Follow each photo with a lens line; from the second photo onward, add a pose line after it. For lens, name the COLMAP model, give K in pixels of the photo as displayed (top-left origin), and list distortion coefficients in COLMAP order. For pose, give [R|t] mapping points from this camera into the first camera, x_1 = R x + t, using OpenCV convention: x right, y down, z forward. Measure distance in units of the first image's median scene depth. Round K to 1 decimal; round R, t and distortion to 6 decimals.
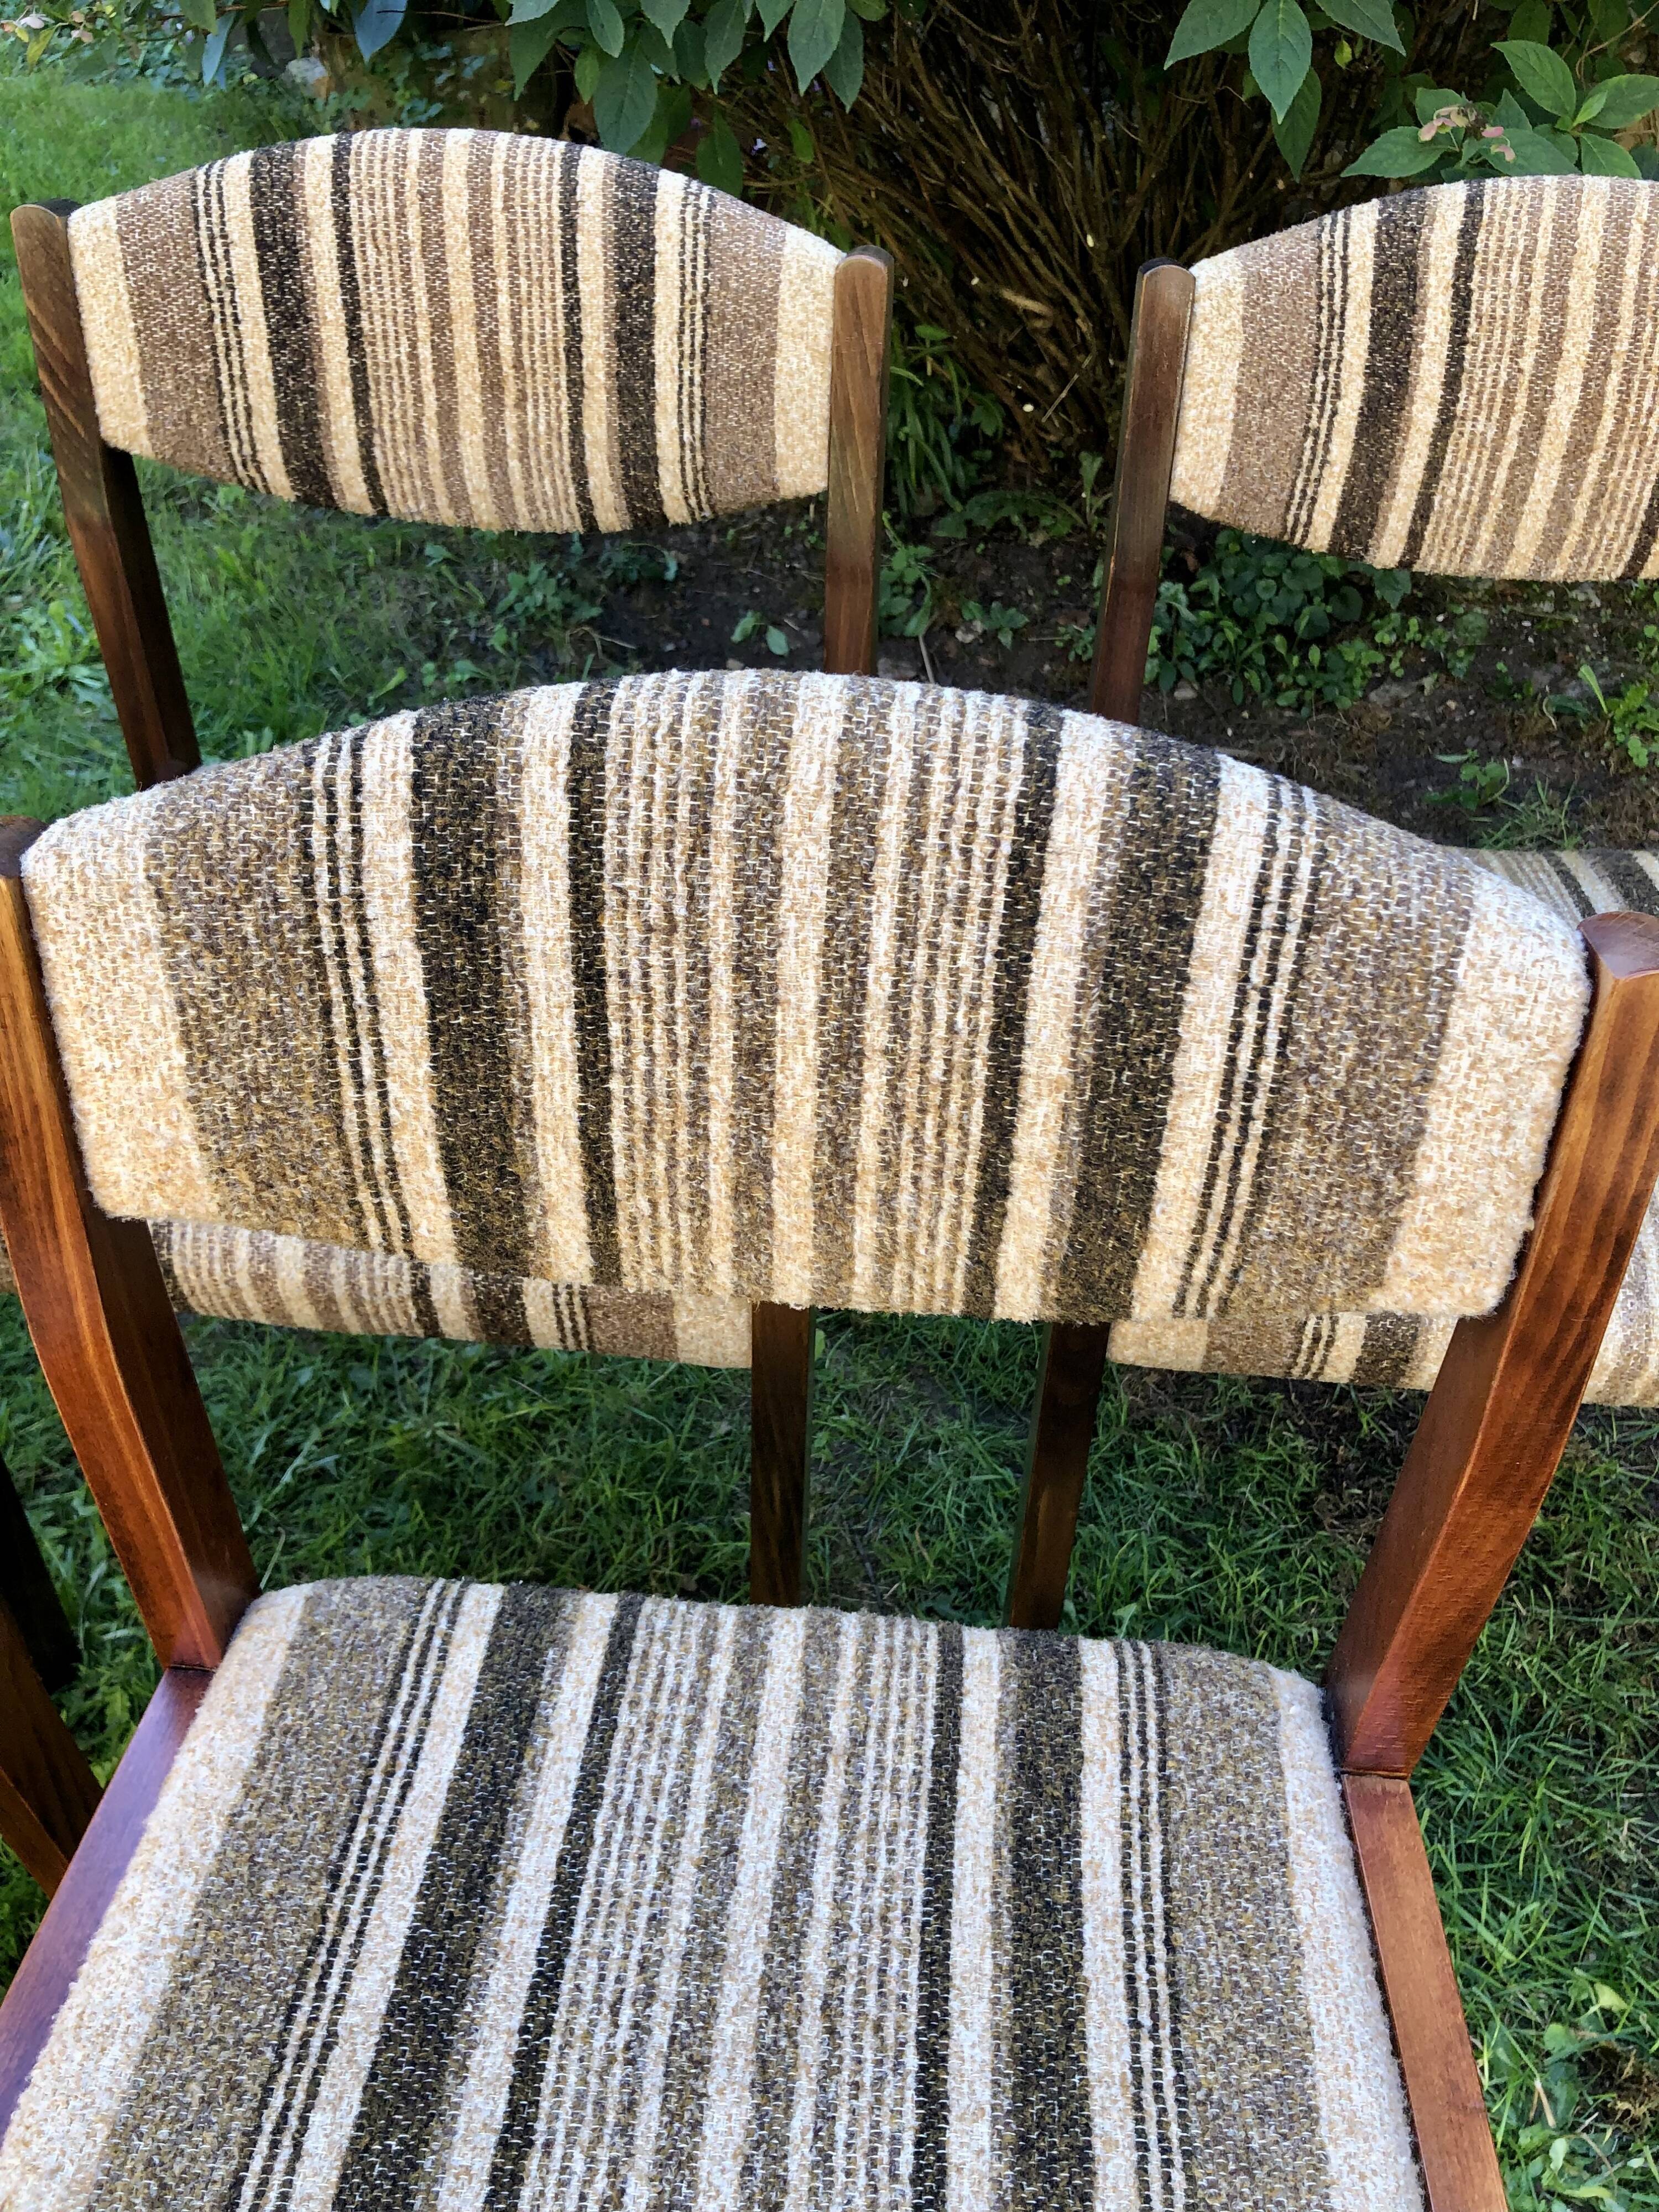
lens RADIAL K [[1785.5, 0, 763.1], [0, 1785.5, 1178.3], [0, 0, 1]] dist [0.010646, 0.011349]
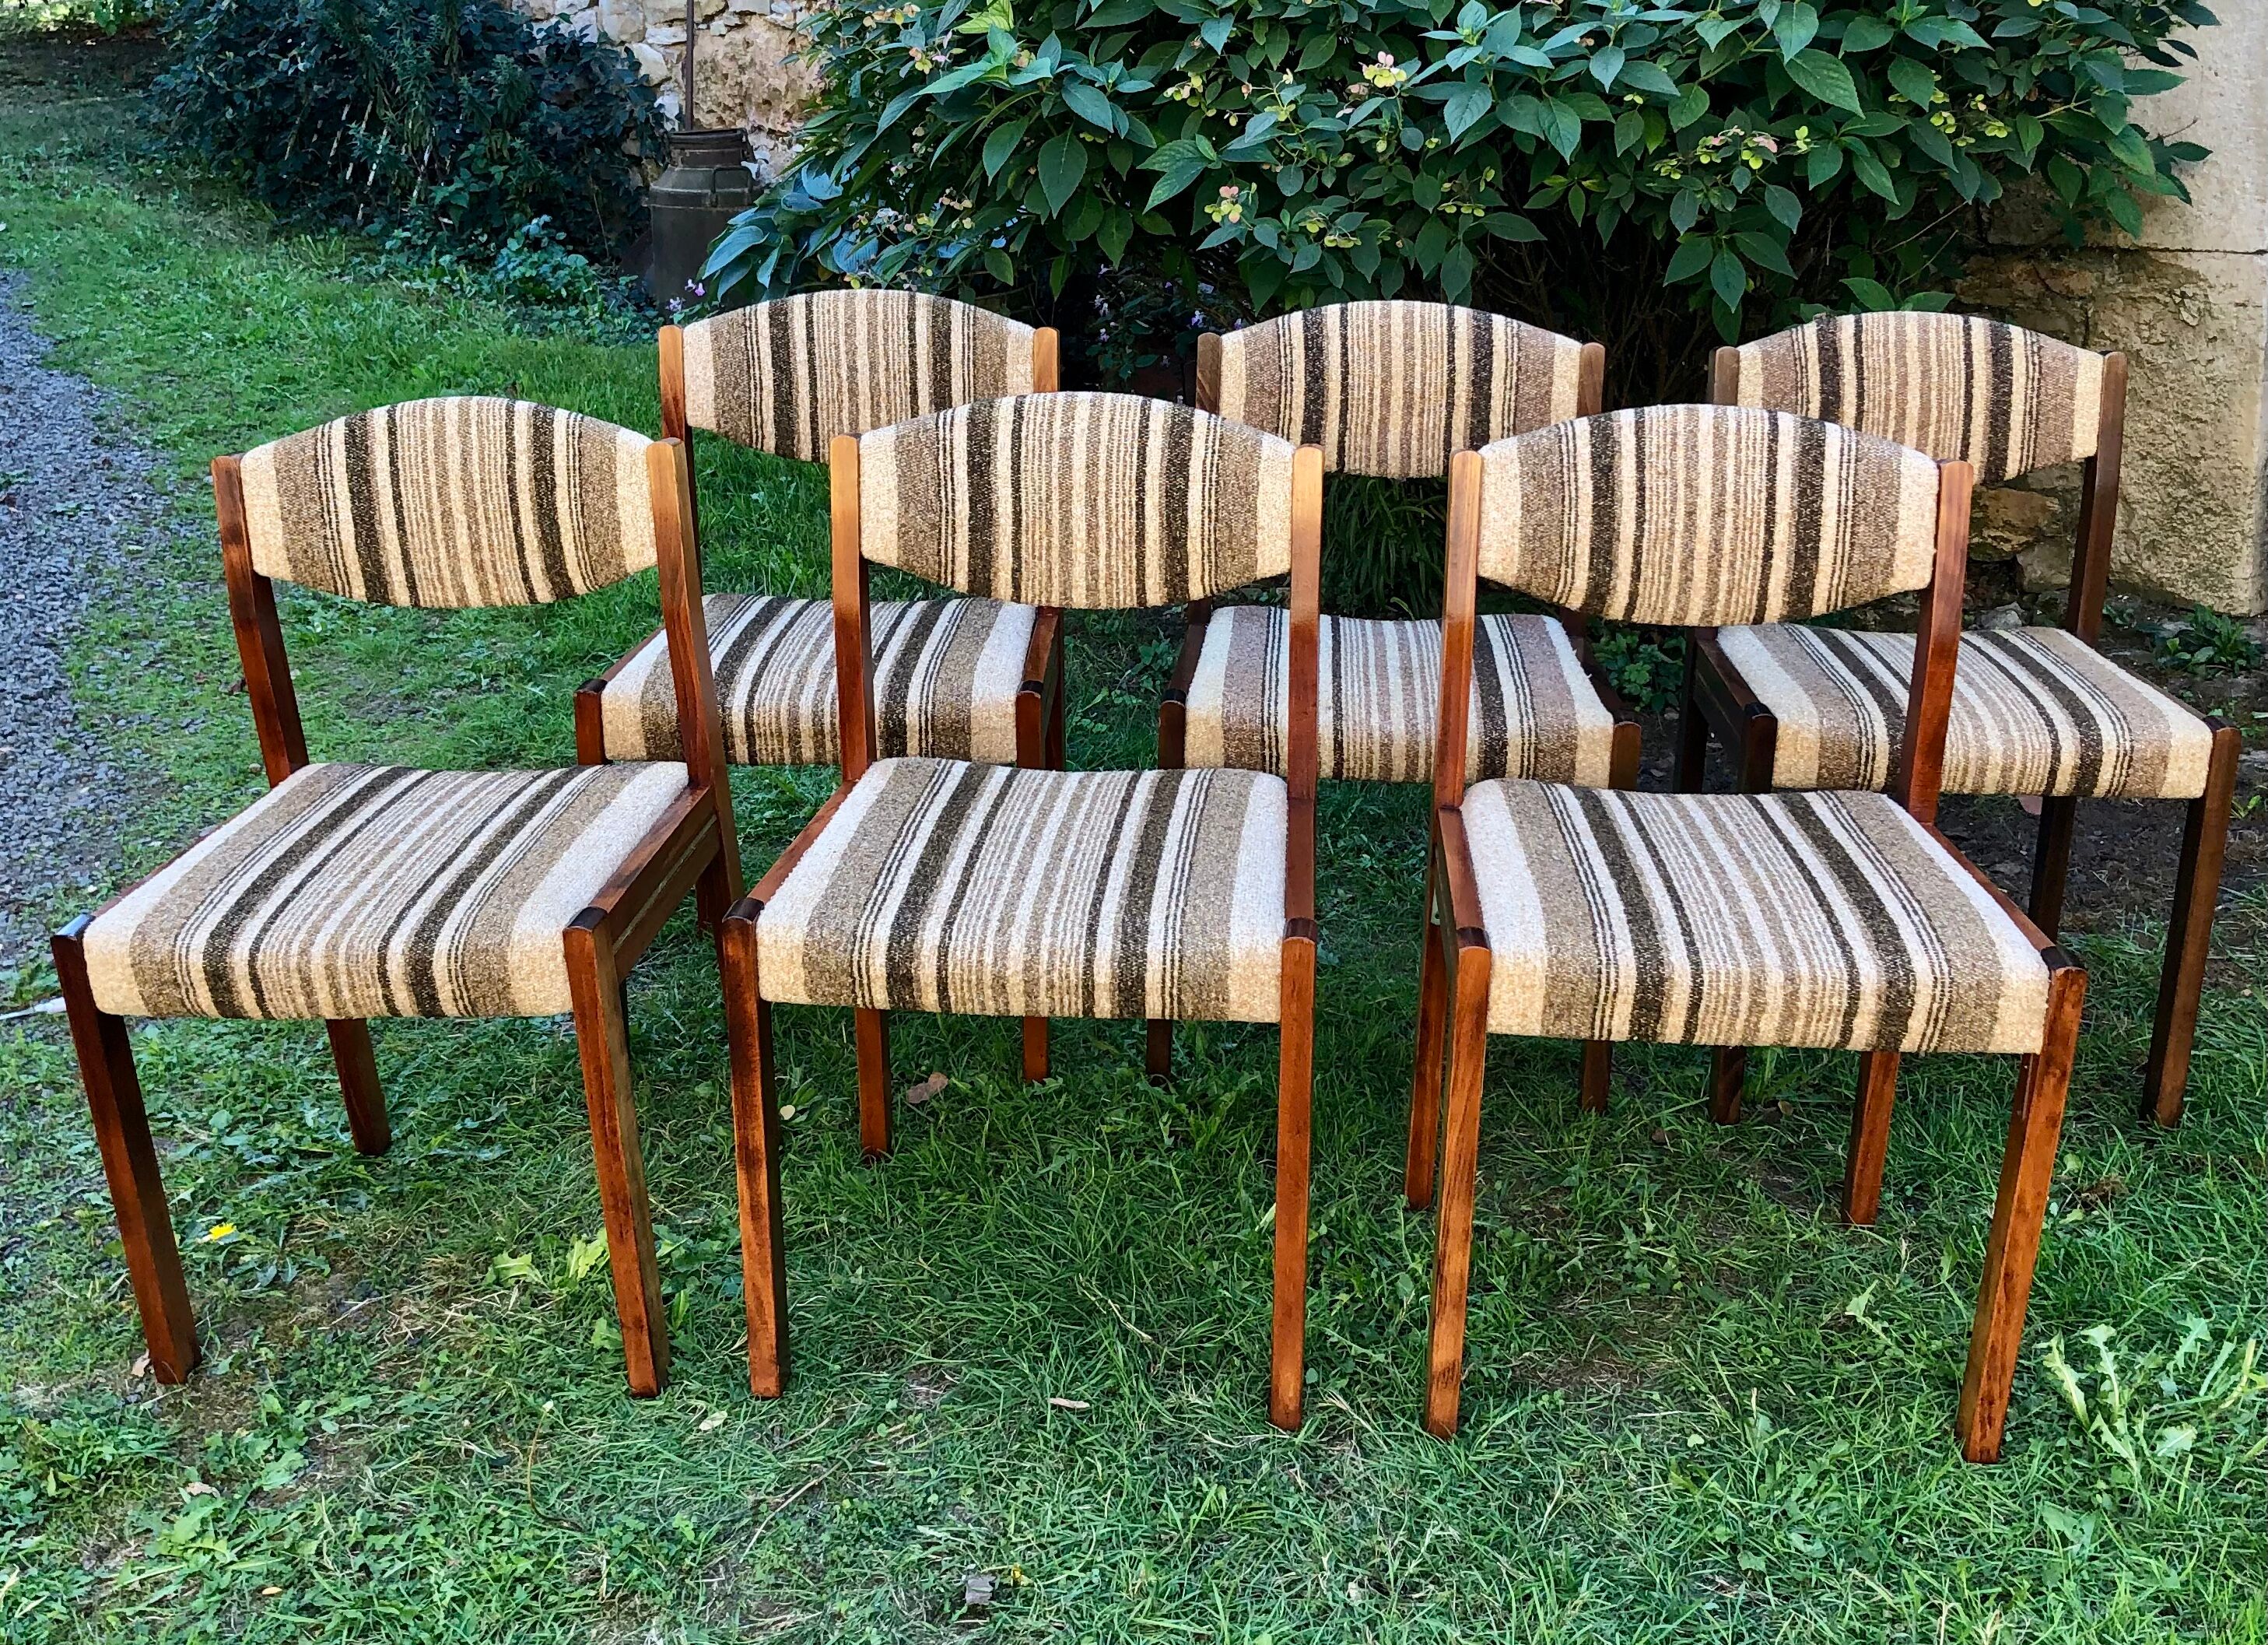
lens RADIAL K [[2187.8, 0, 1134.0], [0, 2187.8, 822.5], [0, 0, 1]] dist [-0.002435, -0.001717]
pose [[0.999068, -0.023540, 0.036180, -0.604422], [0.034336, 0.941350, -0.335681, 0.905893], [-0.026156, 0.336611, 0.941281, -1.297066]]
